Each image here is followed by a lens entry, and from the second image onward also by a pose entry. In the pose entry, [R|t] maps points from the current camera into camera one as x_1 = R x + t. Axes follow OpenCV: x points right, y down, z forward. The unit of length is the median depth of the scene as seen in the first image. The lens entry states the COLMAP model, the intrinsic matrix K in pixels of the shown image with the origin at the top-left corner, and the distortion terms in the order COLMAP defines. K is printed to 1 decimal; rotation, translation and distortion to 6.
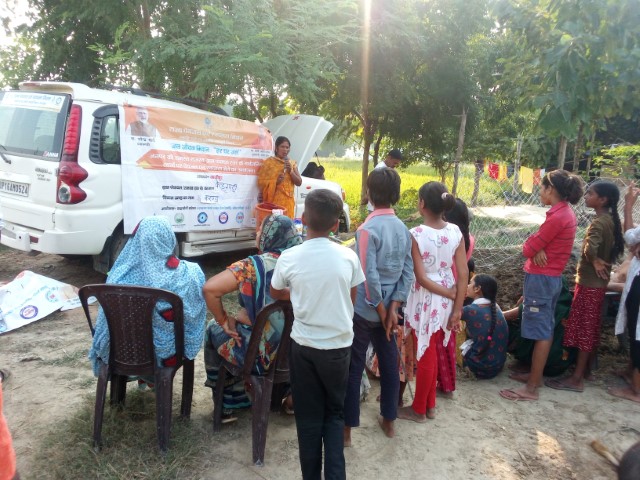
lens RADIAL K [[519.7, 0, 322.9], [0, 519.7, 238.9], [0, 0, 1]] dist [0.041133, -0.078277]
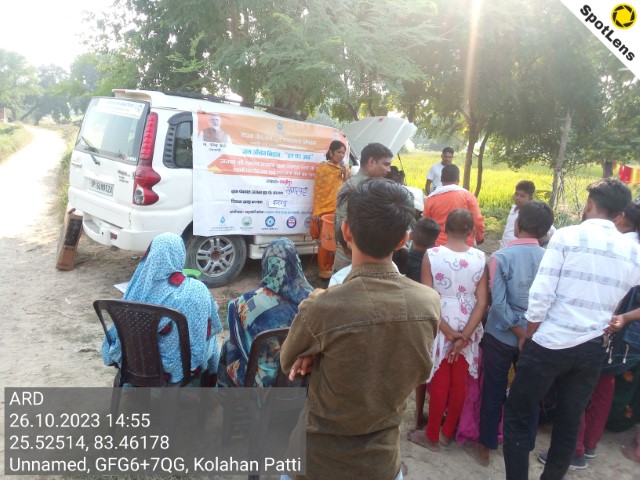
lens RADIAL K [[519.7, 0, 321.3], [0, 519.7, 240.4], [0, 0, 1]] dist [0.041133, -0.078277]
pose [[0.973288, 0.057614, -0.222242, 0.096709], [-0.053782, 0.998282, 0.023260, -0.033942], [0.223200, -0.010686, 0.974714, 0.031379]]
